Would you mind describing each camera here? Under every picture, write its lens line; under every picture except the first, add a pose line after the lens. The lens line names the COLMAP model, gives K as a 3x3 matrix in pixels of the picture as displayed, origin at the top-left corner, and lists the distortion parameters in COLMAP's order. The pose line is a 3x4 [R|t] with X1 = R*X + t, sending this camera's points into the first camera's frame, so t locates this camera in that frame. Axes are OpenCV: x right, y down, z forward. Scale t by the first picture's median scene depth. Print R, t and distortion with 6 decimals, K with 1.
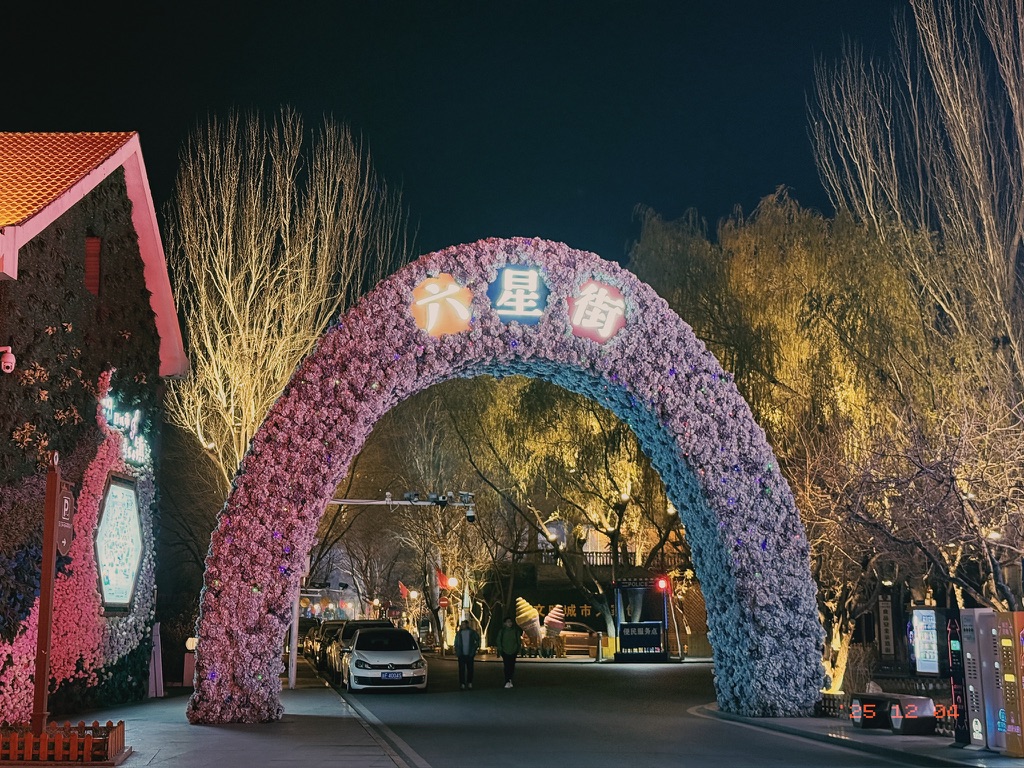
lens RADIAL K [[1428.7, 0, 512.1], [0, 1428.7, 382.5], [0, 0, 1]] dist [0.167244, 0.000000]
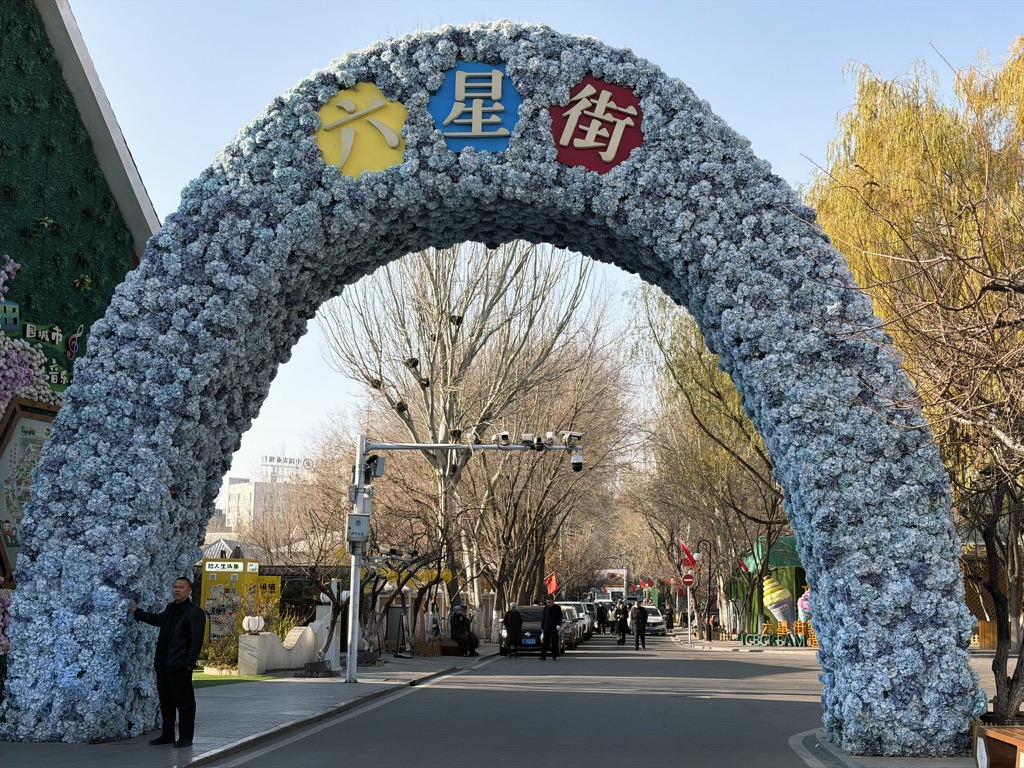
lens RADIAL K [[1432.6, 0, 511.8], [0, 1432.6, 385.8], [0, 0, 1]] dist [0.131274, 0.000000]
pose [[0.967833, -0.029888, -0.249813, 0.185042], [0.033431, 0.999391, 0.009951, 0.062055], [0.249364, -0.017983, 0.968243, 0.361686]]
